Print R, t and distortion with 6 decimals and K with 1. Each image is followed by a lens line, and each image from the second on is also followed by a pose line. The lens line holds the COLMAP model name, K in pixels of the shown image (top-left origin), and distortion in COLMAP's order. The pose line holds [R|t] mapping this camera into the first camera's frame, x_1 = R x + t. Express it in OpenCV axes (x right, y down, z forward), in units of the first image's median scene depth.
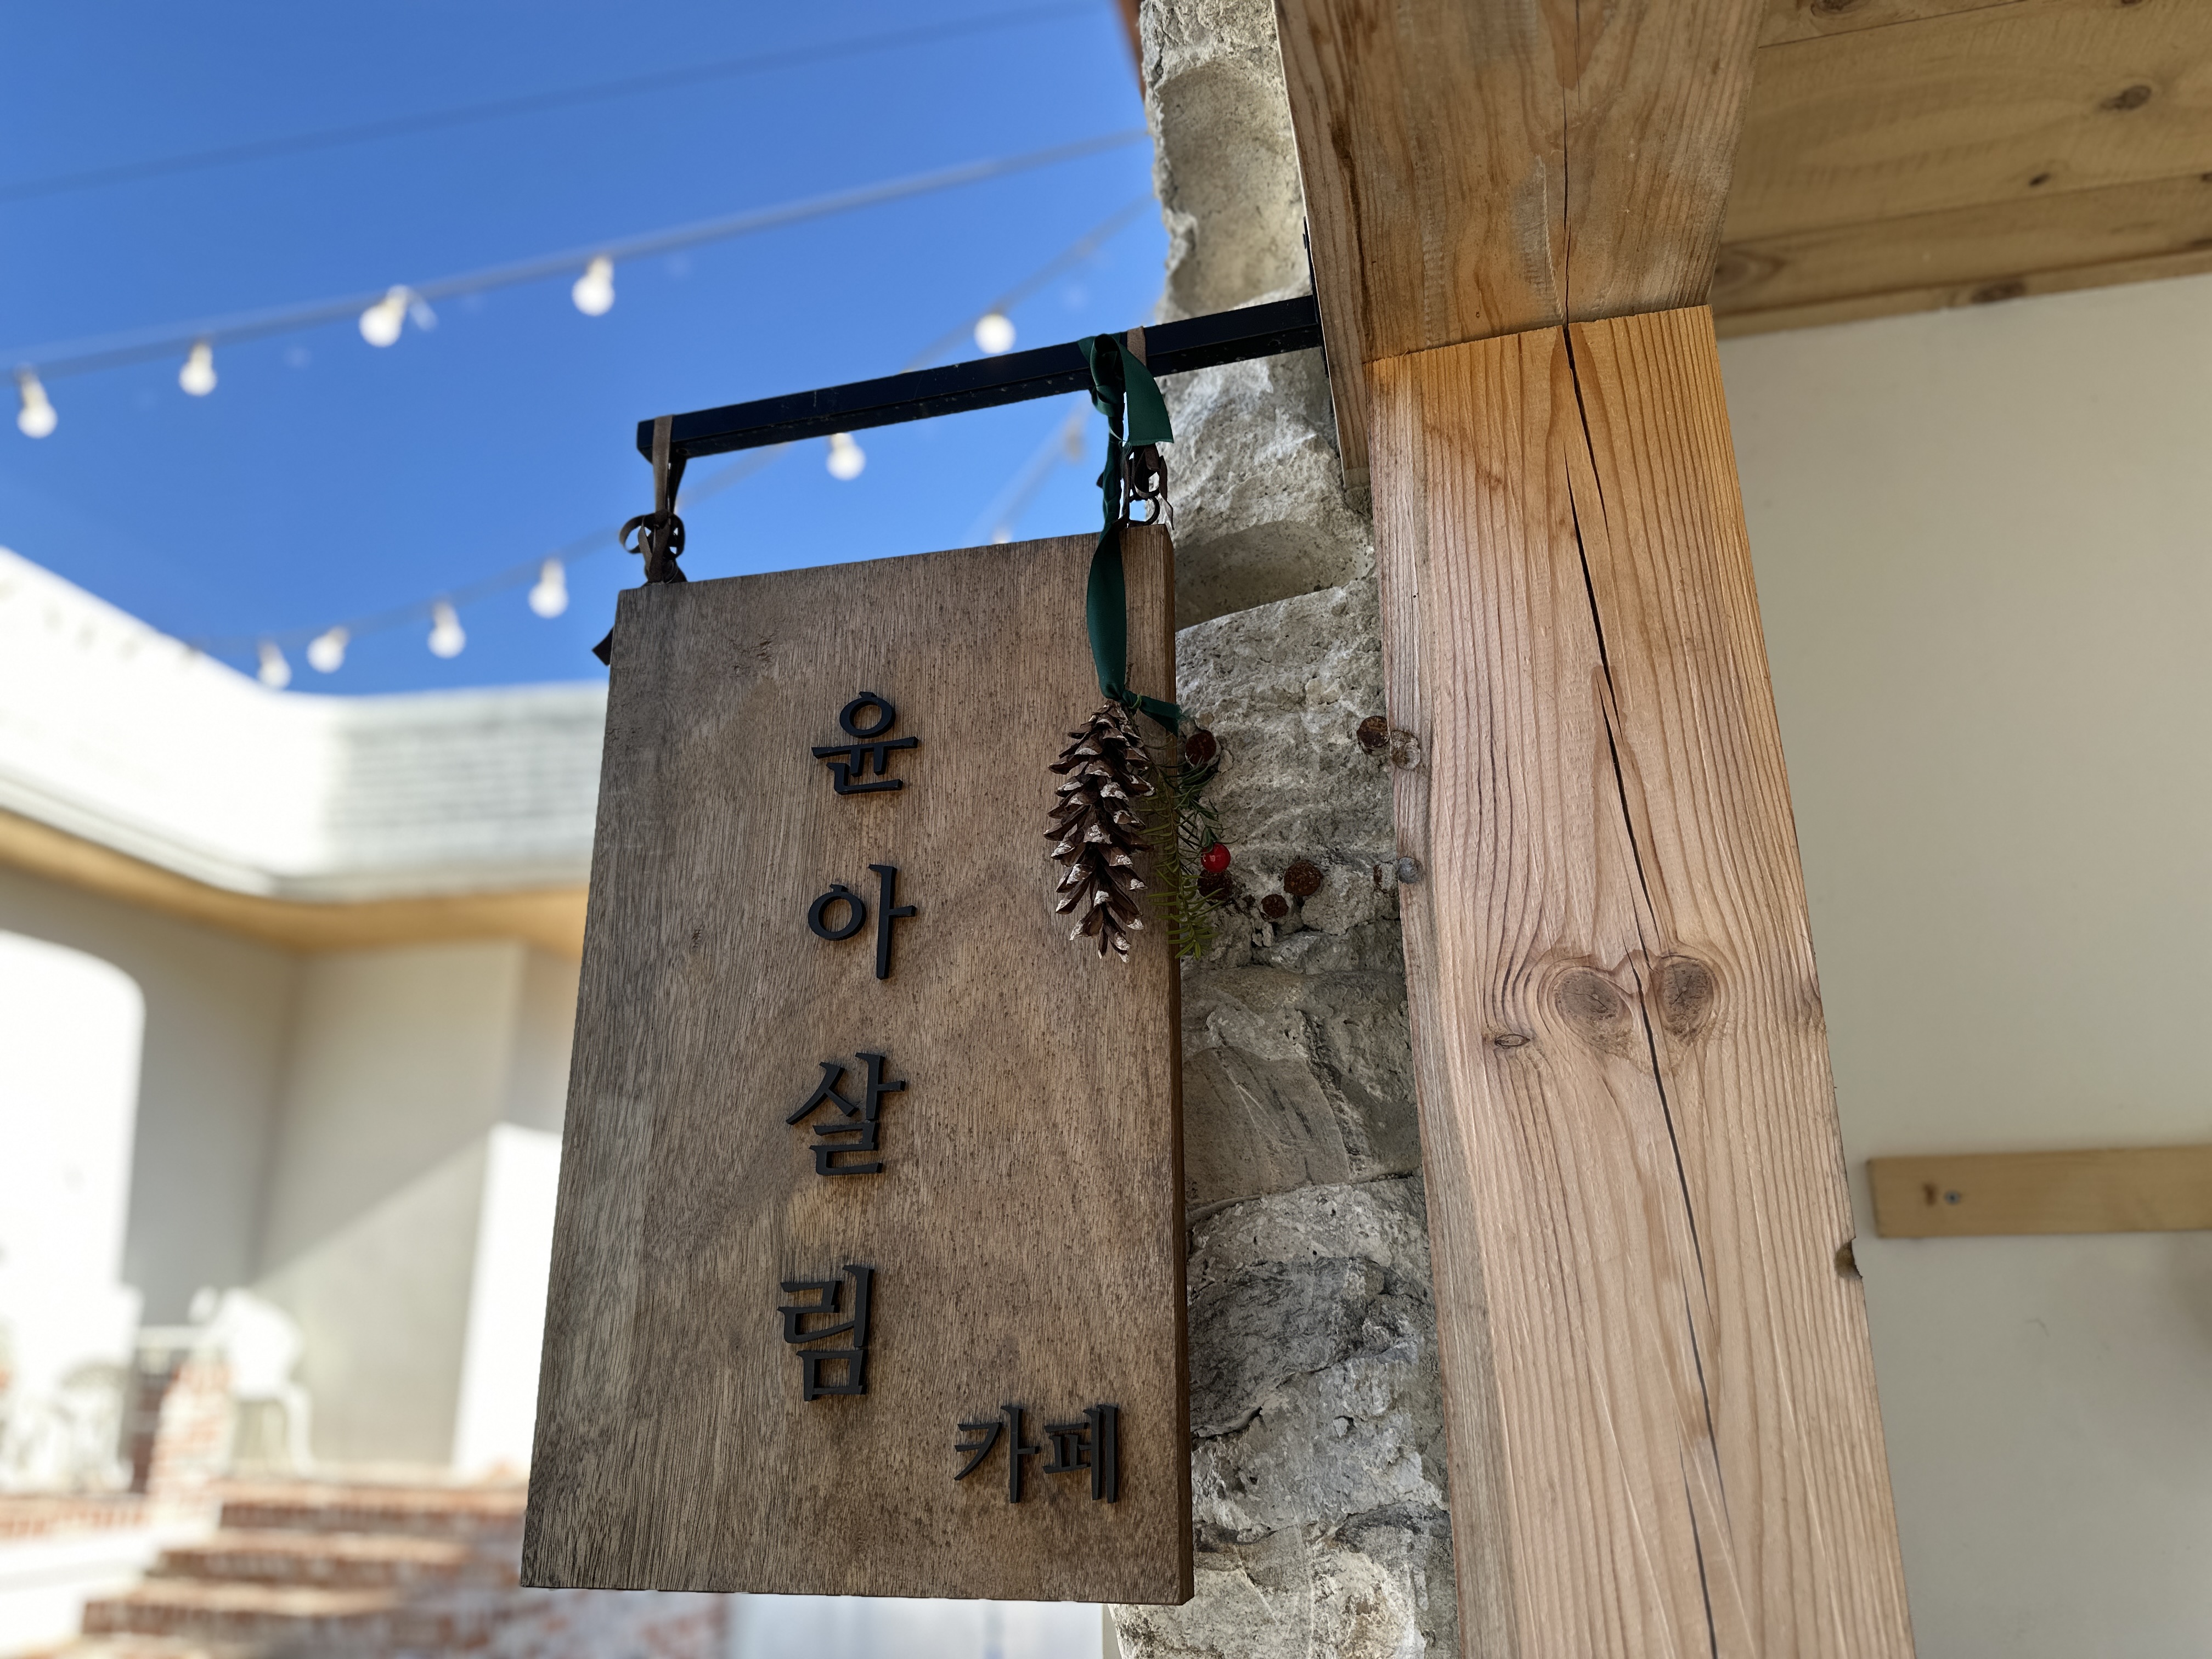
lens RADIAL K [[1546.6, 0, 1106.0], [0, 1546.6, 829.5], [0, 0, 1]] dist [0.044026, -0.045635]
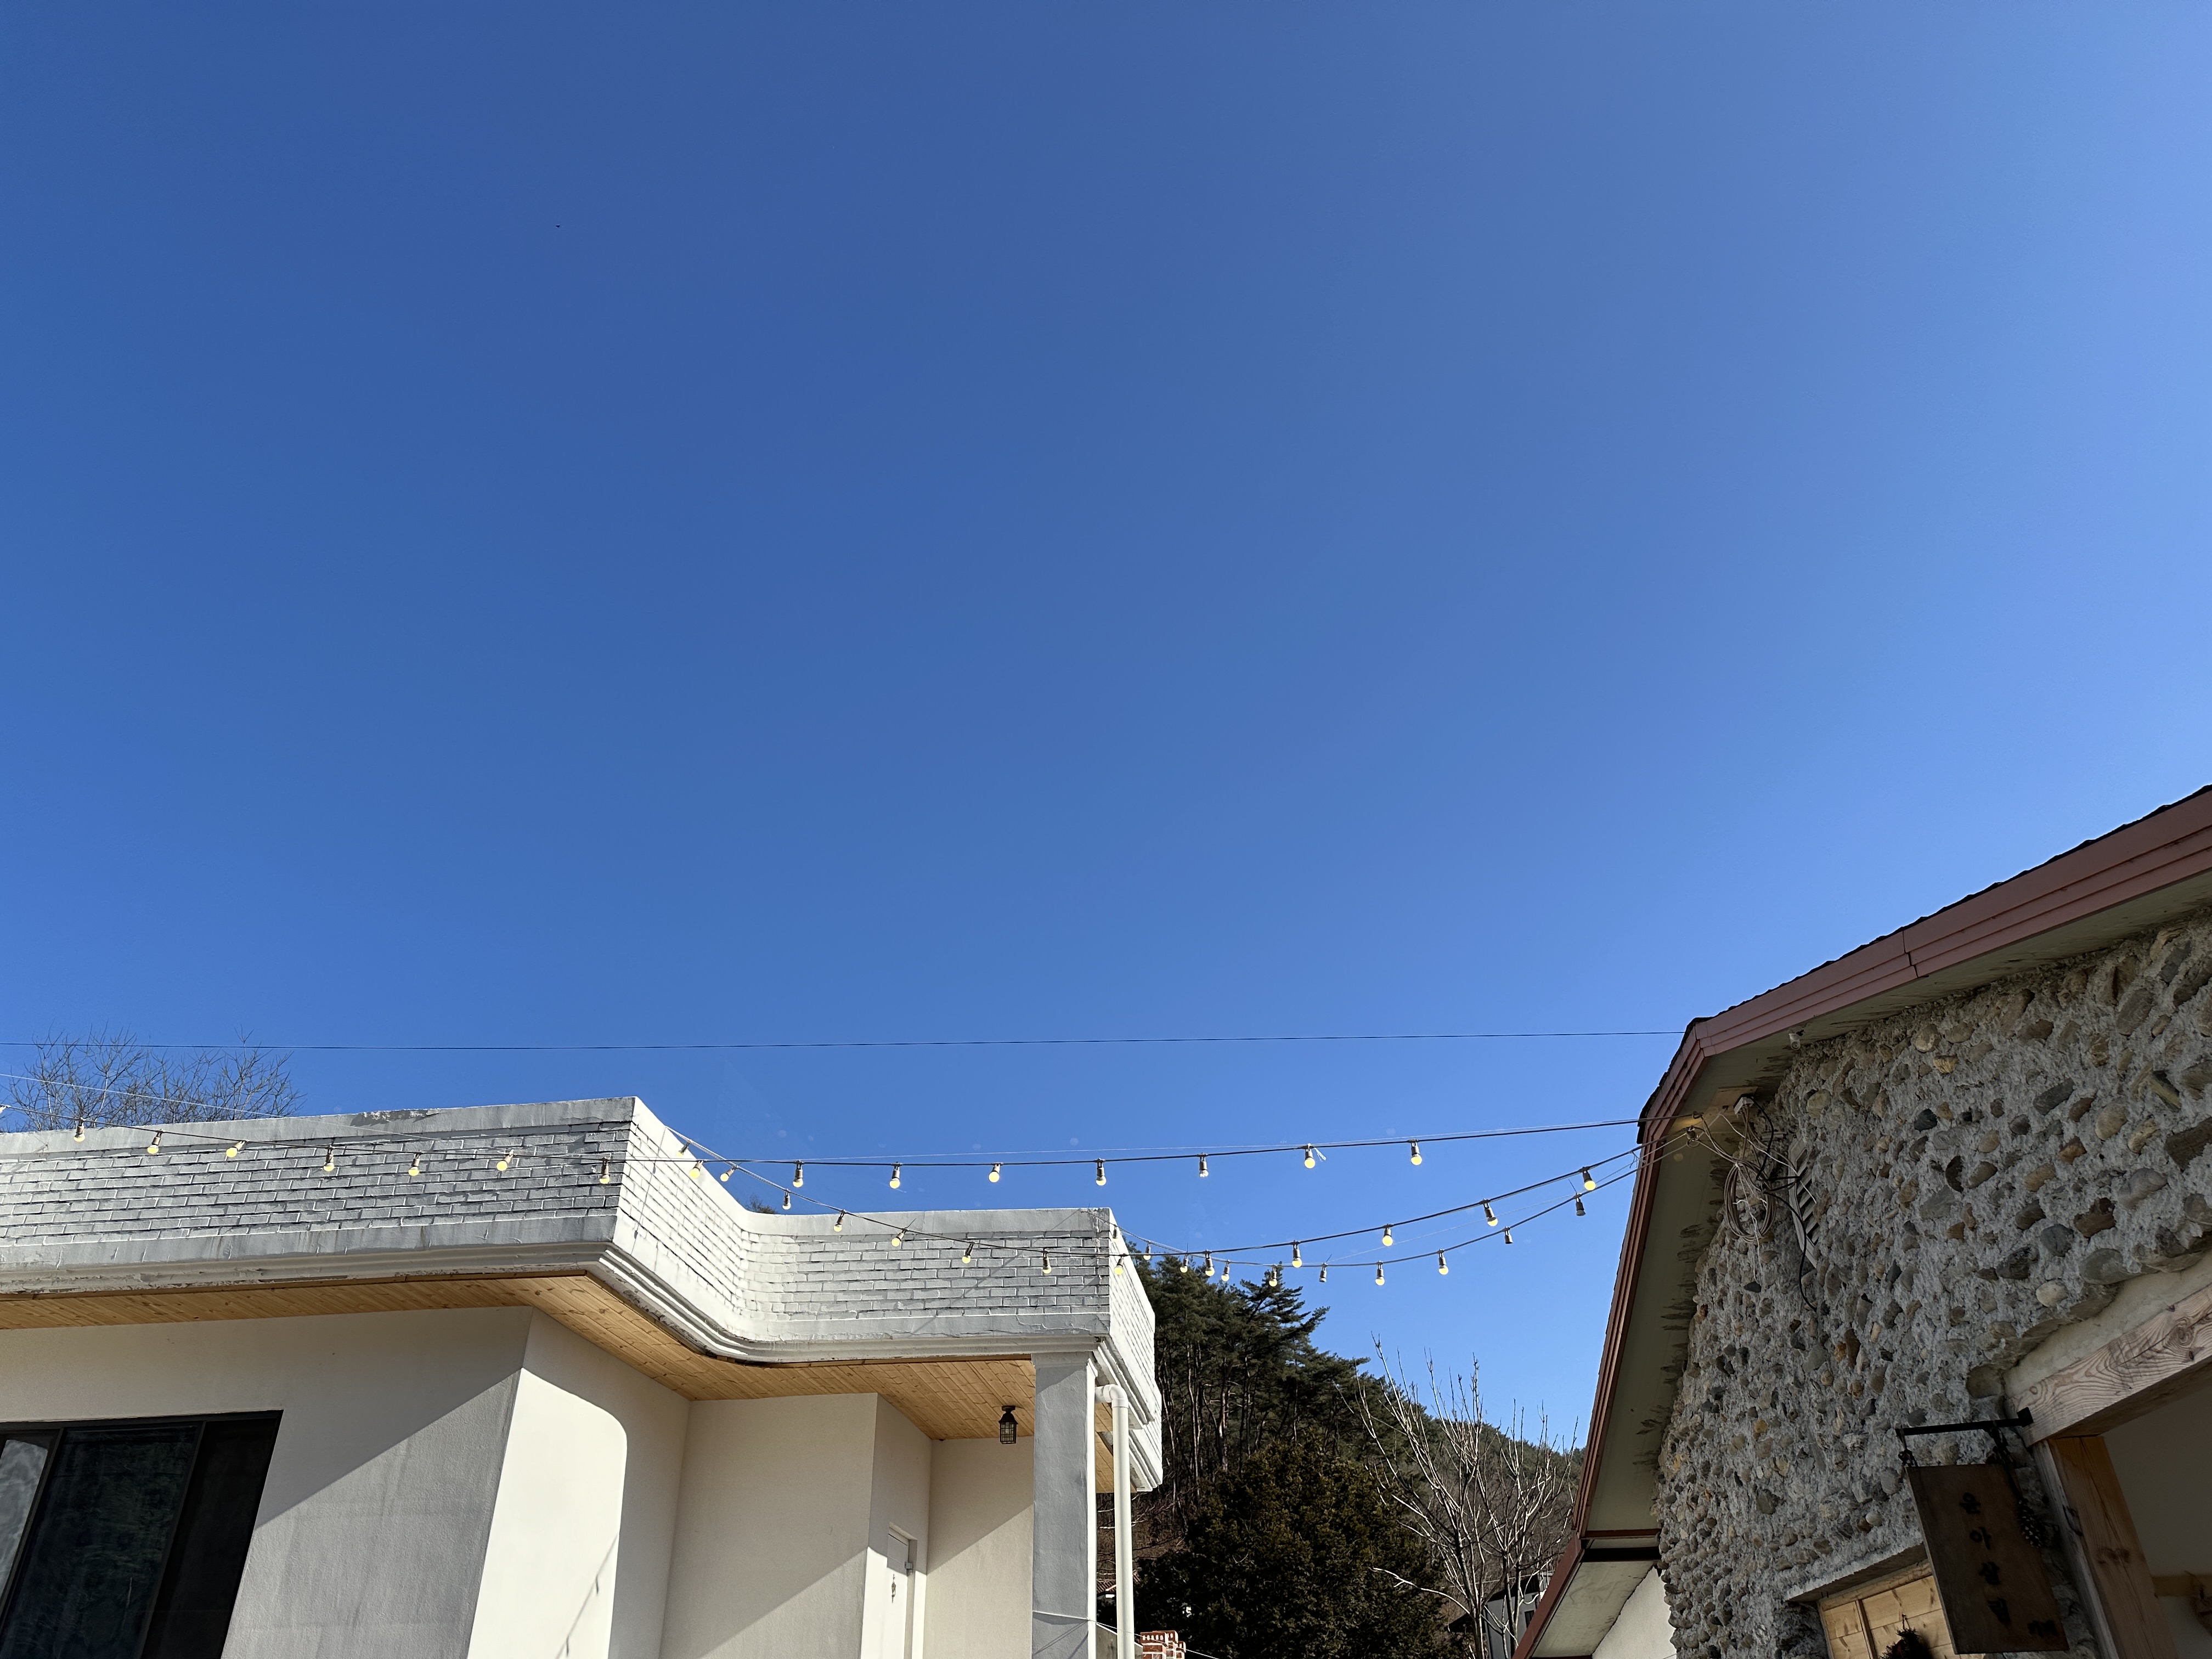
lens RADIAL K [[1560.5, 0, 1105.6], [0, 1560.5, 846.8], [0, 0, 1]] dist [-0.004367, -0.002778]
pose [[0.994241, 0.049996, 0.094787, -4.389186], [-0.027551, 0.974023, -0.224768, -1.139522], [-0.103562, 0.220862, 0.969791, -5.260944]]
